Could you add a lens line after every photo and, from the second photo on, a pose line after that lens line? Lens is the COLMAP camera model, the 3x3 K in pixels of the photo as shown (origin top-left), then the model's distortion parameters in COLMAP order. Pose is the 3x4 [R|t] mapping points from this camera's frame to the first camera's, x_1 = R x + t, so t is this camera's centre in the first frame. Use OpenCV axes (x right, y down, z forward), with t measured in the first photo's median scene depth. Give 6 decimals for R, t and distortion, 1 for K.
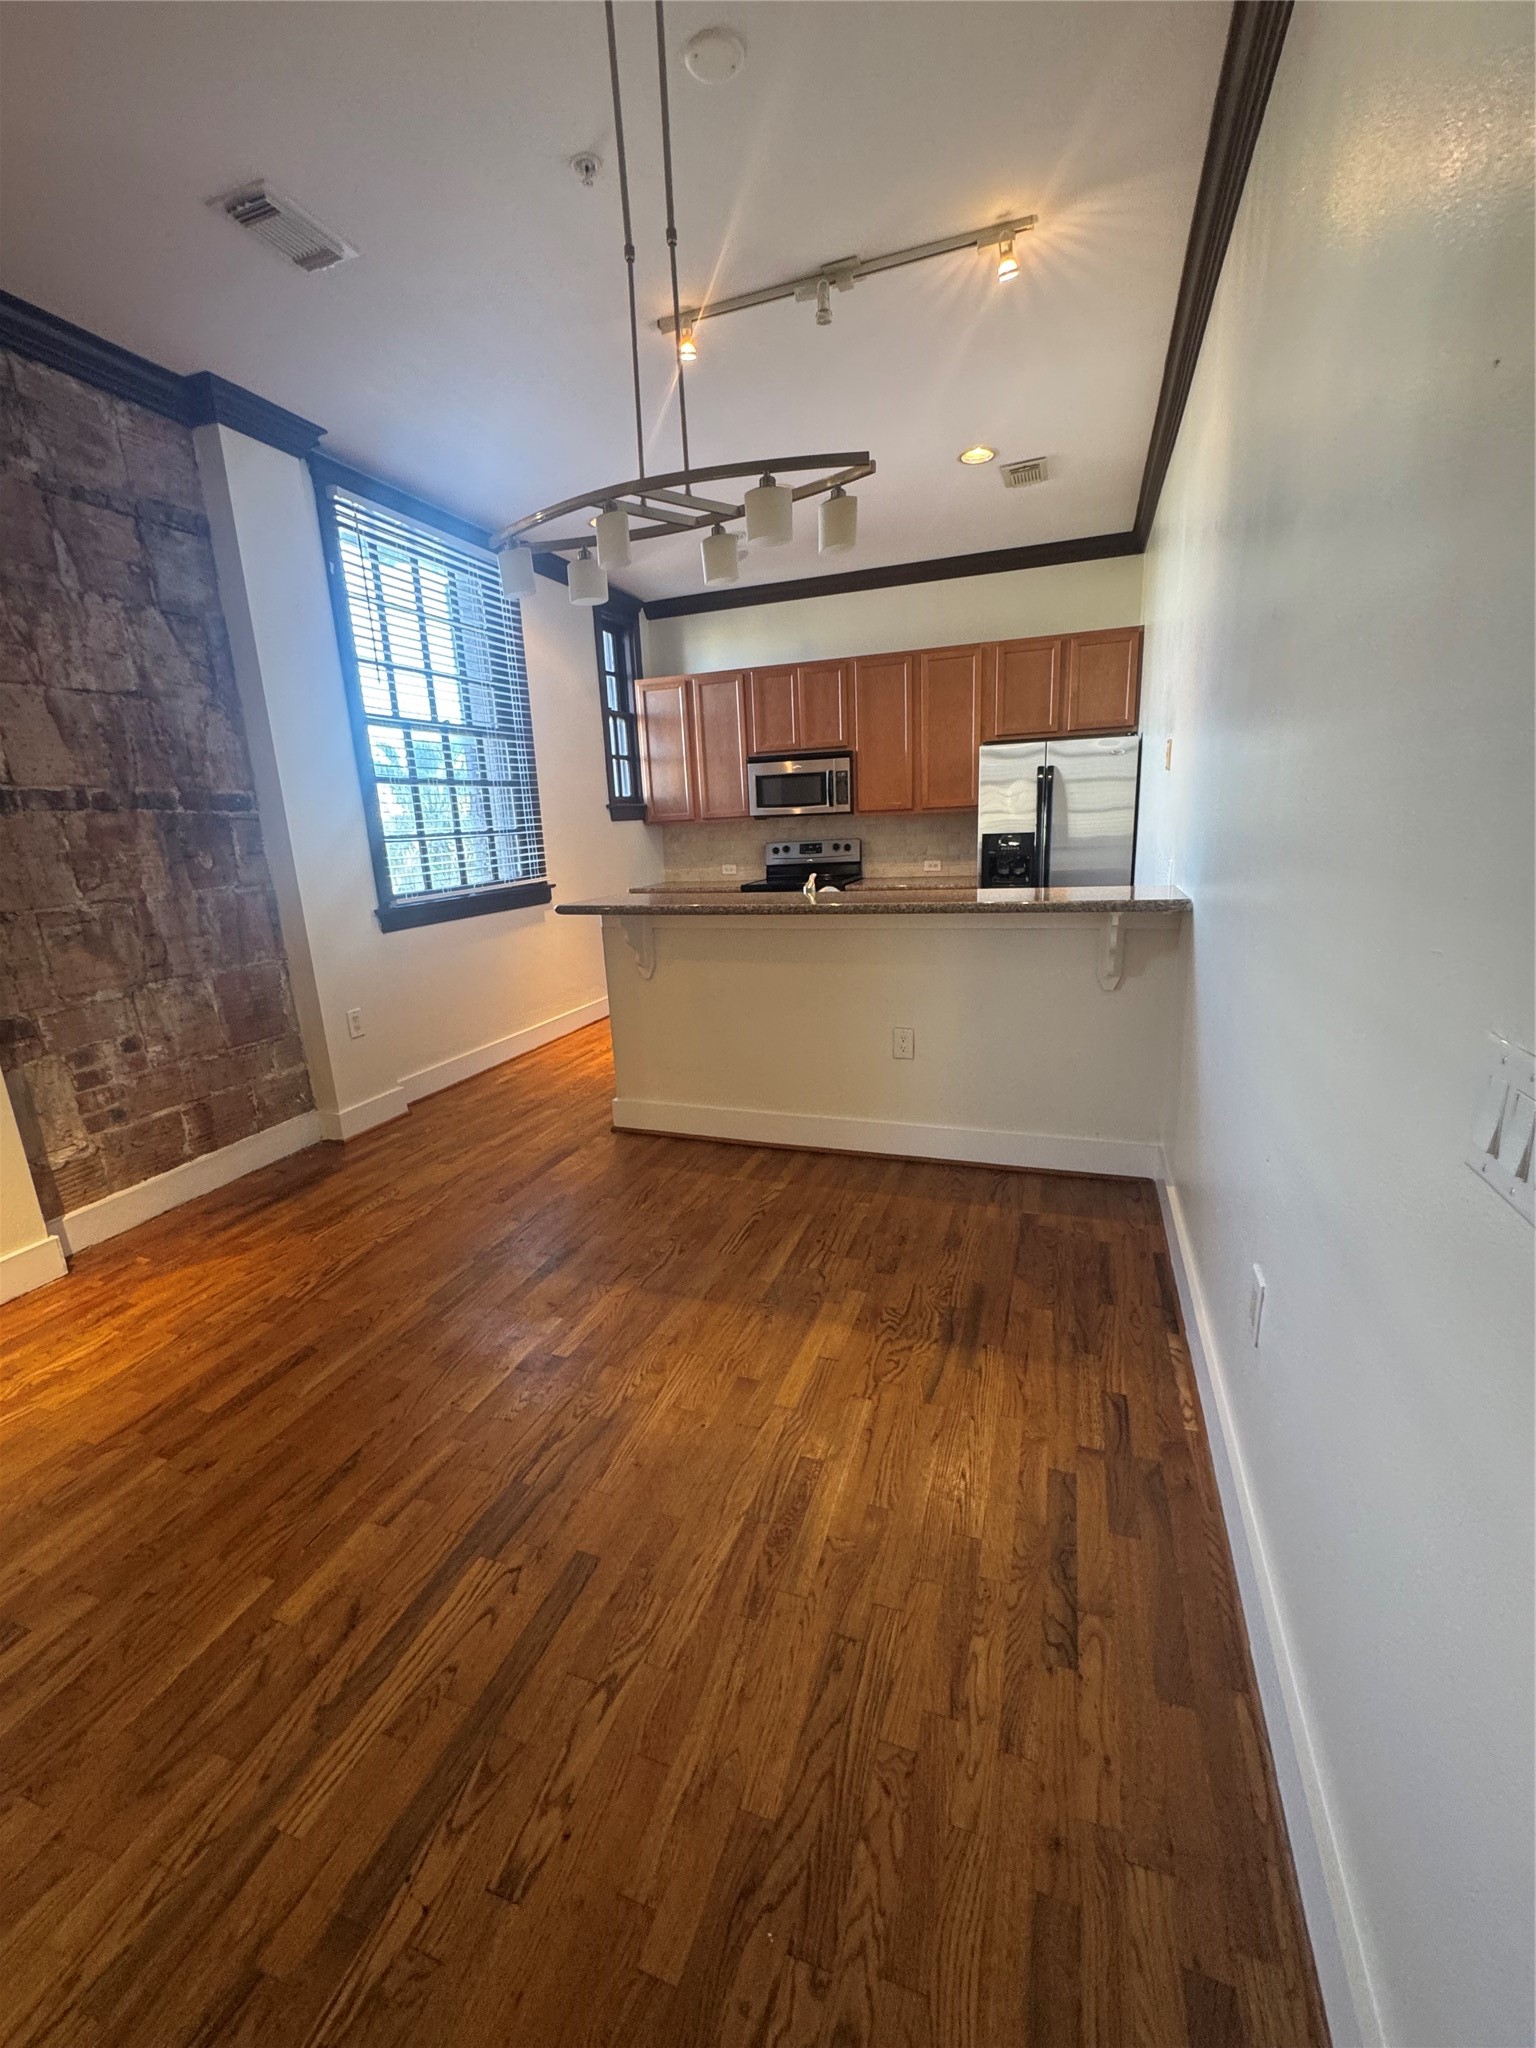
lens RADIAL K [[836.8, 0, 768.0], [0, 836.8, 1024.0], [0, 0, 1]] dist [-0.001611, -0.000660]
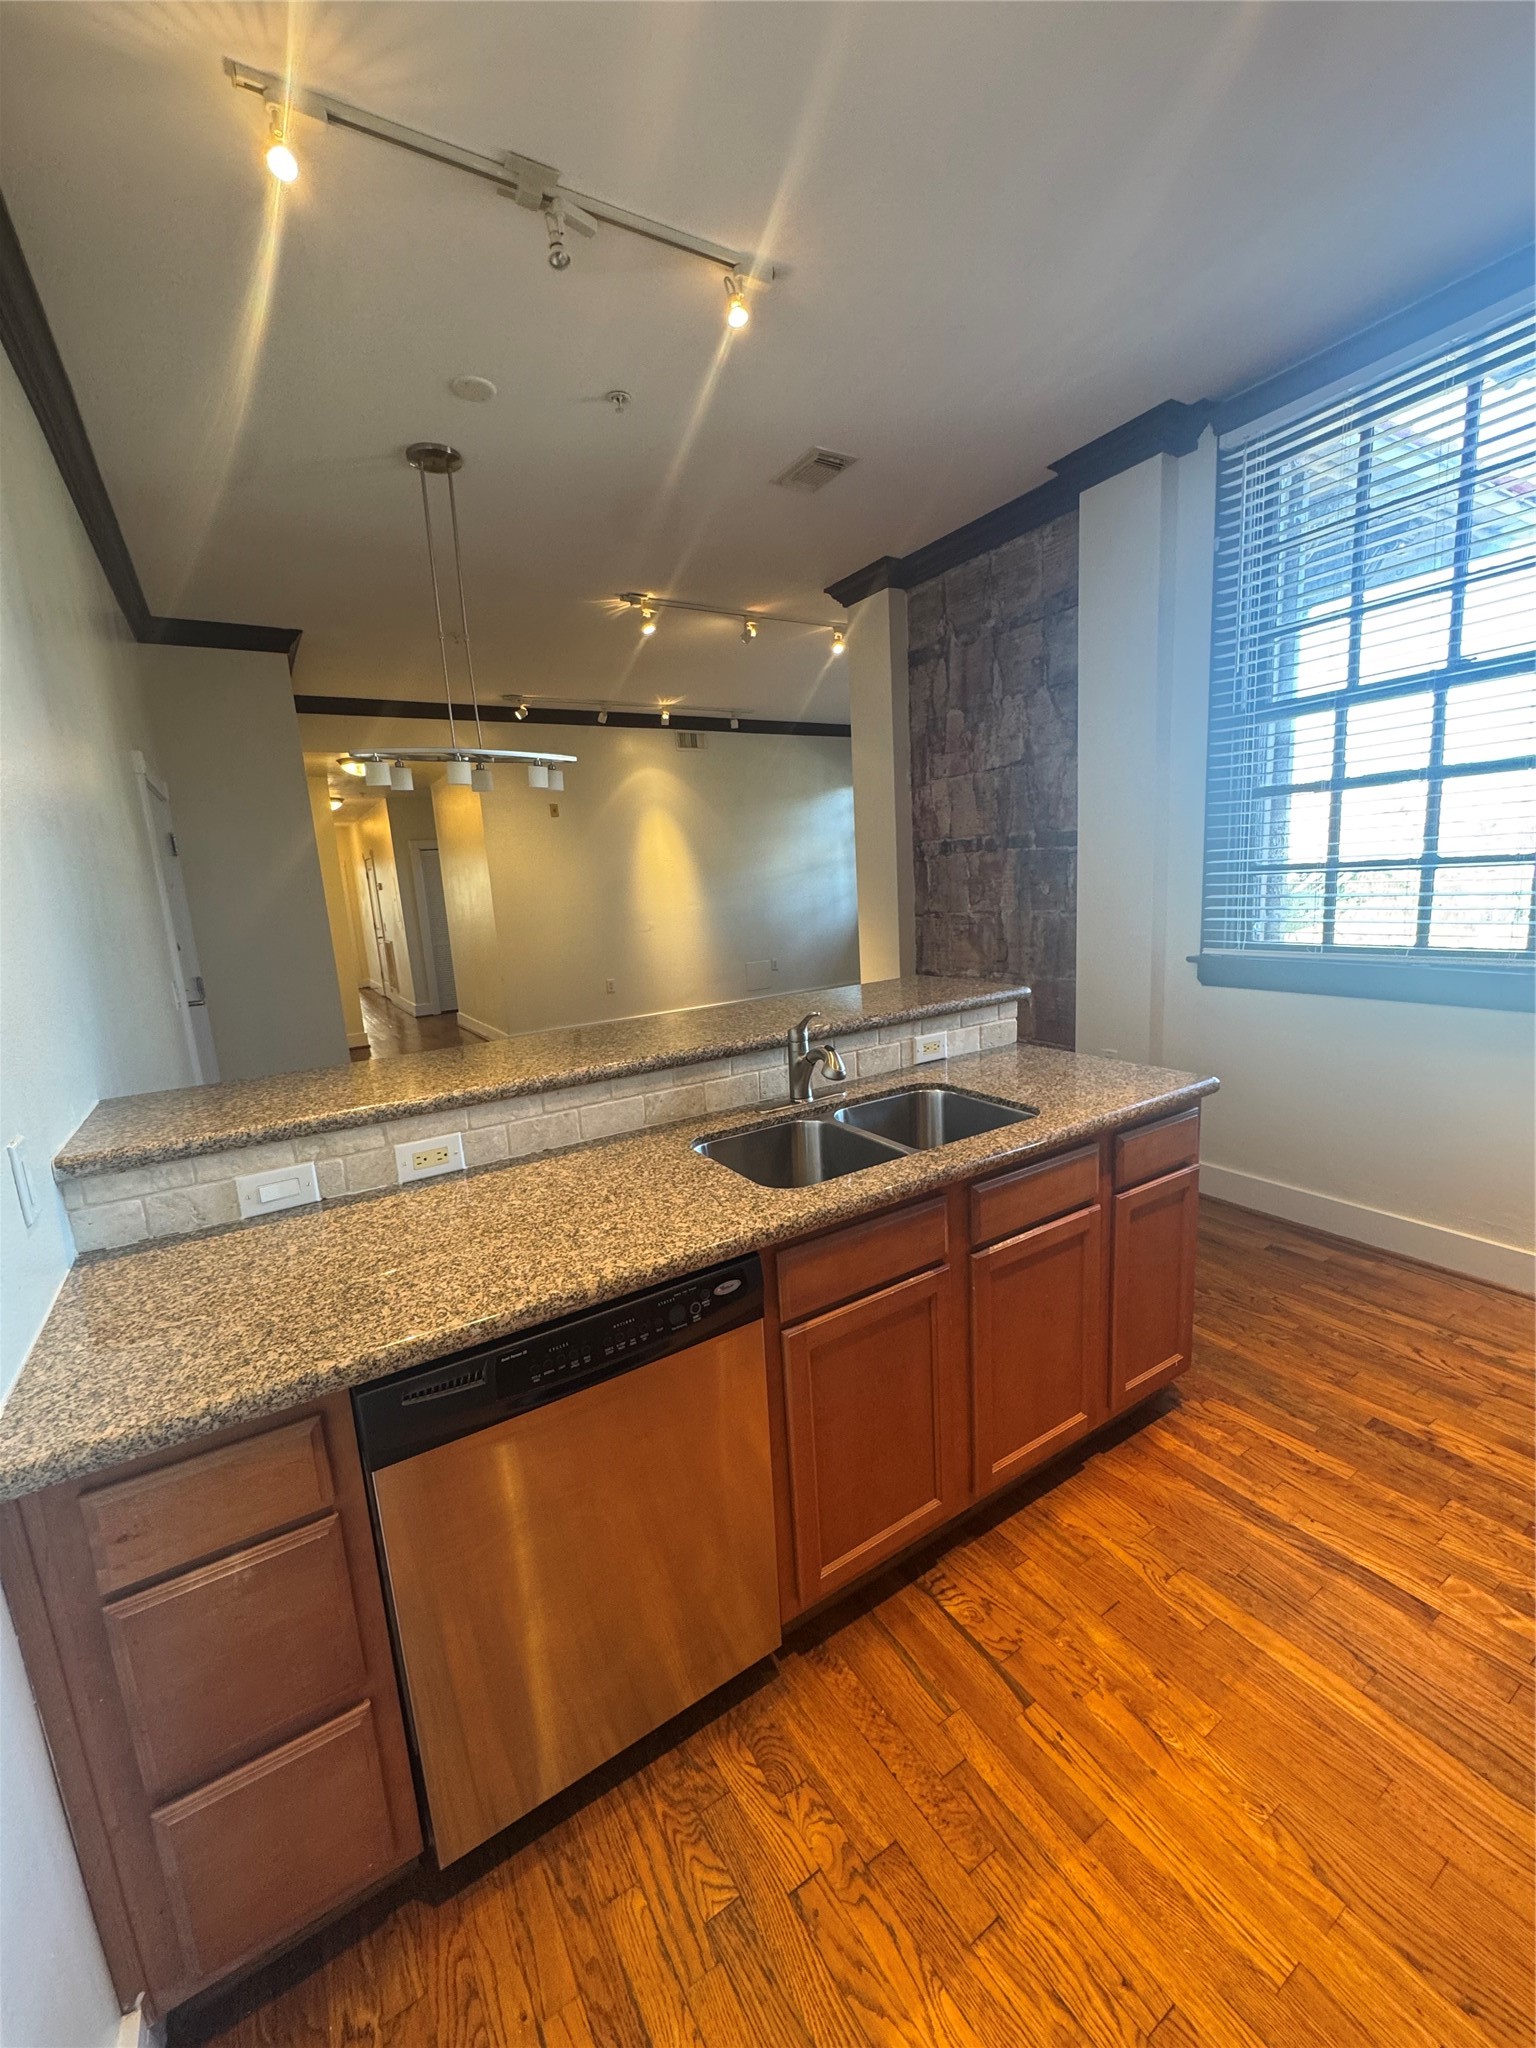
lens RADIAL K [[816.9, 0, 762.3], [0, 816.9, 1030.5], [0, 0, 1]] dist [0.000174, -0.000042]
pose [[-0.612877, 0.228472, -0.756428, 0.528820], [-0.100246, 0.927071, 0.361235, -0.389805], [0.783794, 0.297222, -0.545276, 1.382027]]
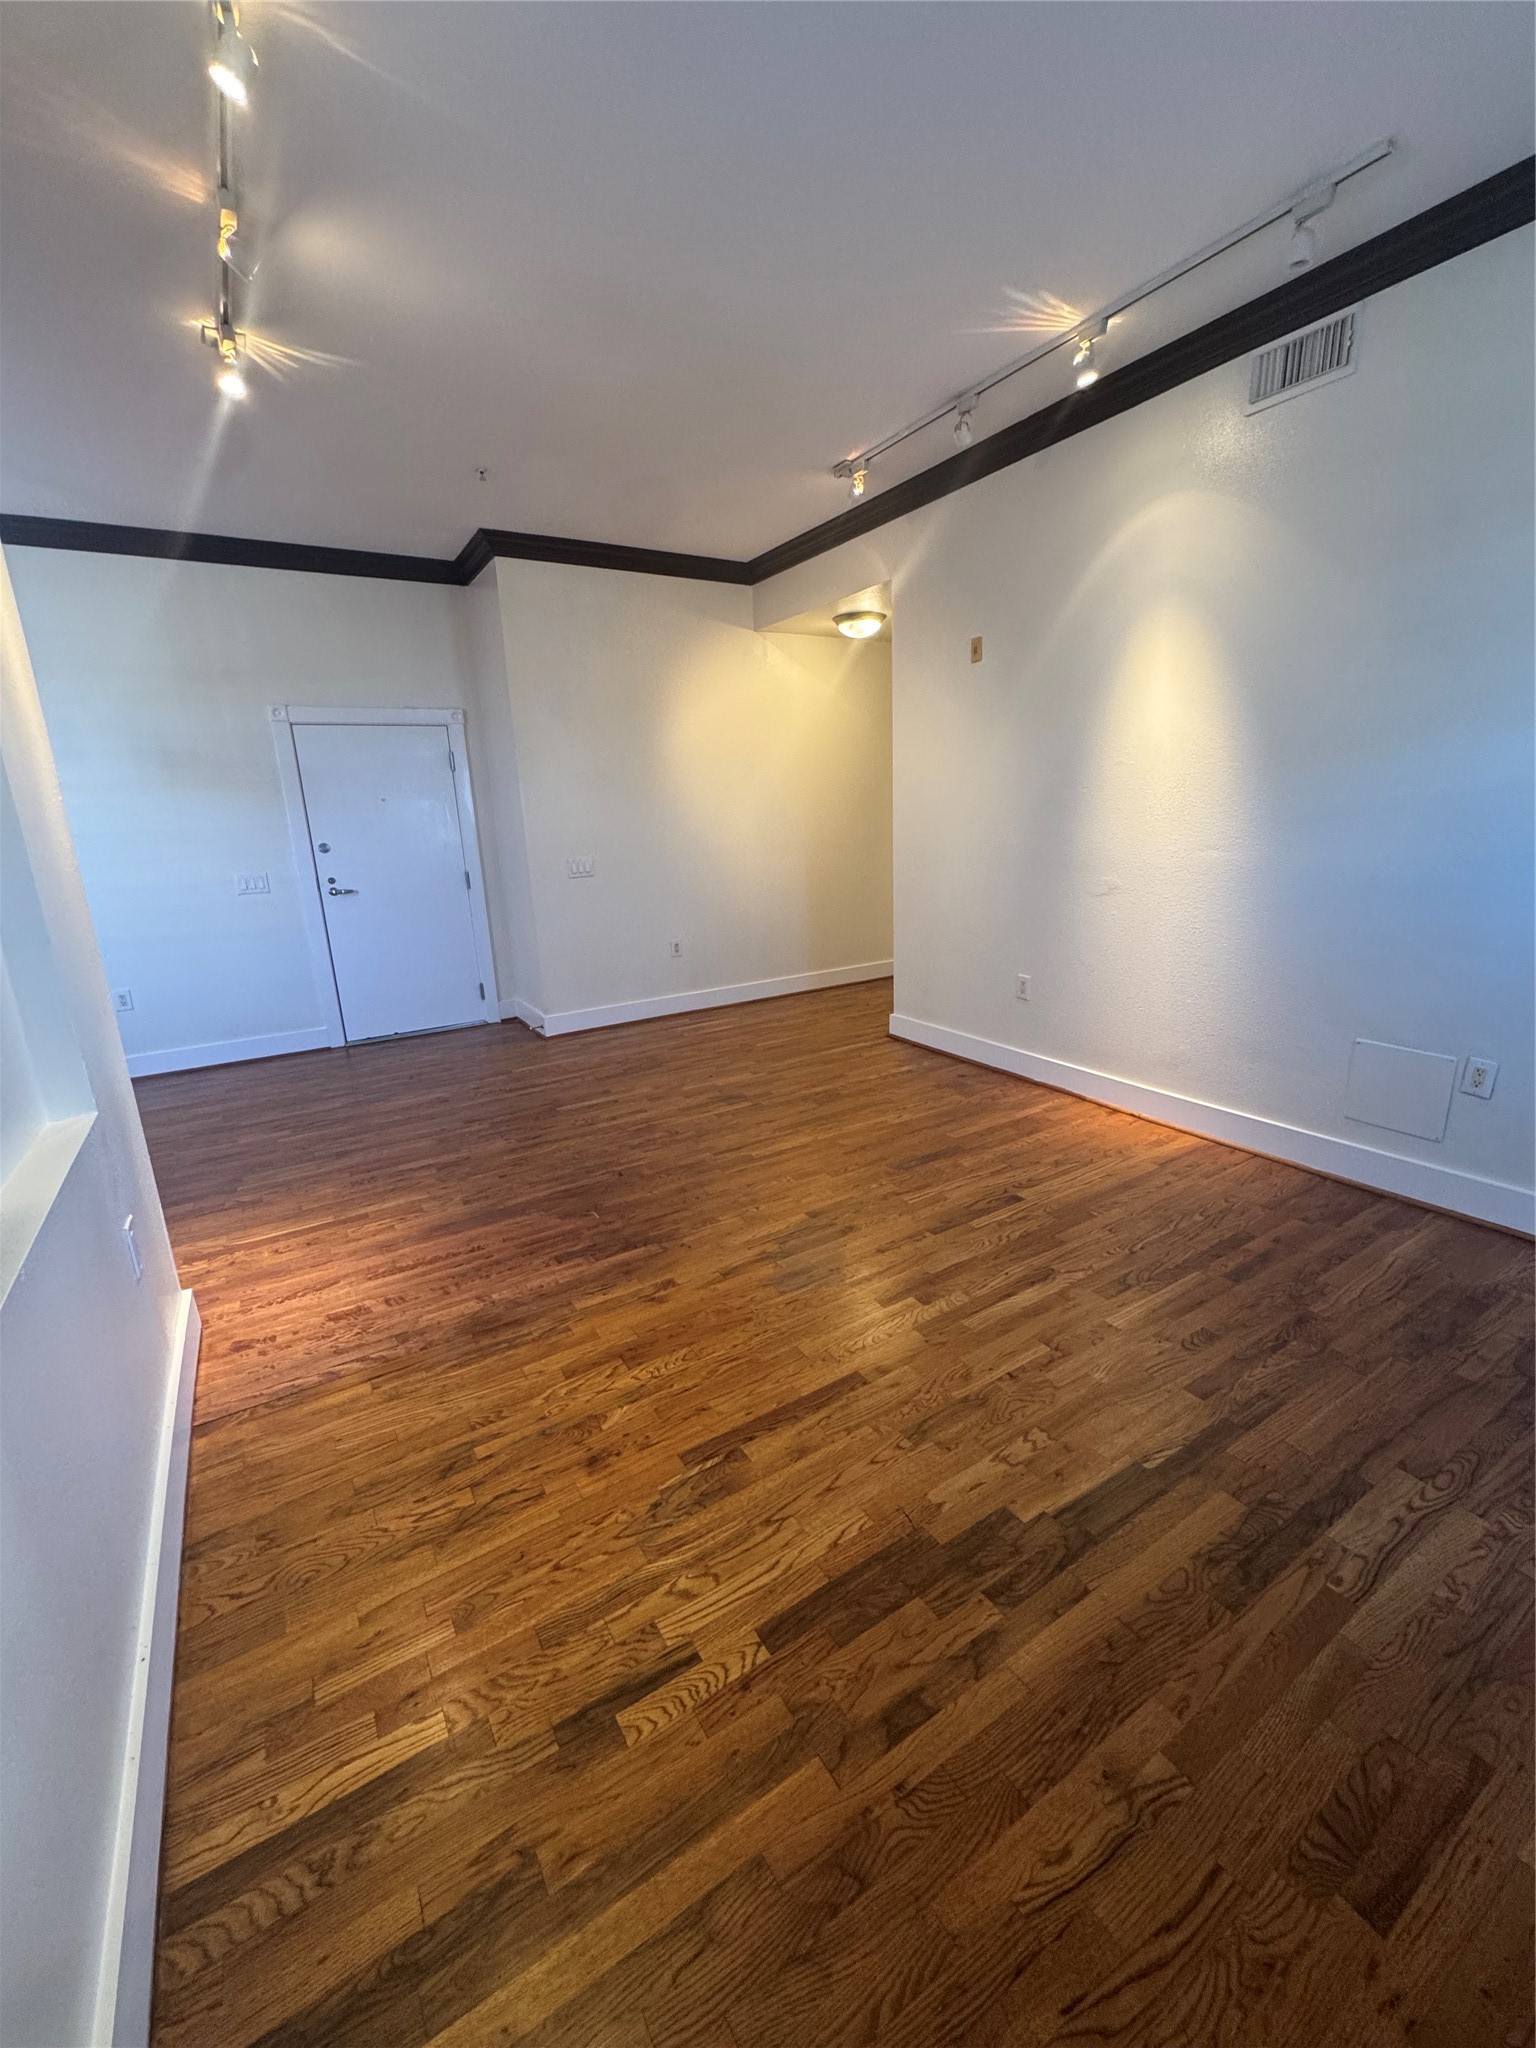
lens RADIAL K [[816.9, 0, 762.3], [0, 816.9, 1030.5], [0, 0, 1]] dist [0.000174, -0.000042]
pose [[-0.775850, -0.090847, 0.624343, -1.547081], [0.220780, 0.887918, 0.403556, -0.138248], [-0.591028, 0.450941, -0.668834, 0.797305]]
